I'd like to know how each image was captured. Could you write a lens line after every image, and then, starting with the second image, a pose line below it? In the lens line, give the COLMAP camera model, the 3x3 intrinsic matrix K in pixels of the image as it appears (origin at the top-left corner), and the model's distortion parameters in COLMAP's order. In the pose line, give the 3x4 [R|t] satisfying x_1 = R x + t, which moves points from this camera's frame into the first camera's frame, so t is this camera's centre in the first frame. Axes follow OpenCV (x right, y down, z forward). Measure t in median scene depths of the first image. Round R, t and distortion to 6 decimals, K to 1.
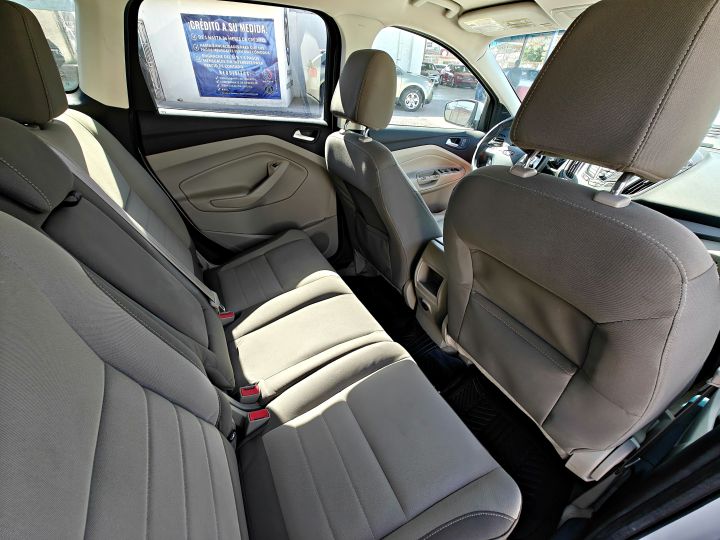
lens RADIAL K [[297.3, 0, 360.2], [0, 297.3, 265.8], [0, 0, 1]] dist [0.019574, -0.008086]
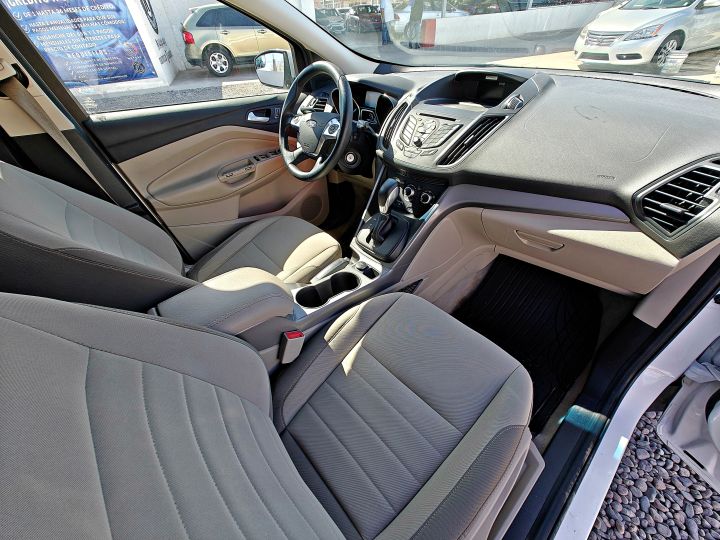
lens RADIAL K [[297.3, 0, 360.2], [0, 297.3, 265.8], [0, 0, 1]] dist [0.019574, -0.008086]
pose [[0.962378, -0.243325, 0.120923, 0.411904], [0.228985, 0.965863, 0.121138, -0.104601], [-0.146271, -0.088891, 0.985243, 0.240353]]
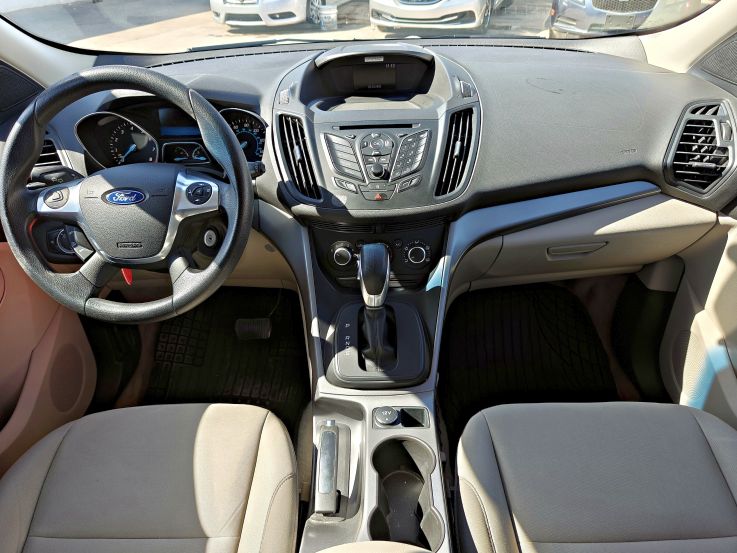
lens RADIAL K [[517.7, 0, 368.5], [0, 517.7, 276.5], [0, 0, 1]] dist [0.054963, -0.089748]
pose [[0.468018, -0.538887, 0.700400, 0.181875], [0.537005, 0.802870, 0.258892, -0.294326], [-0.701843, 0.254952, 0.665143, 0.455514]]
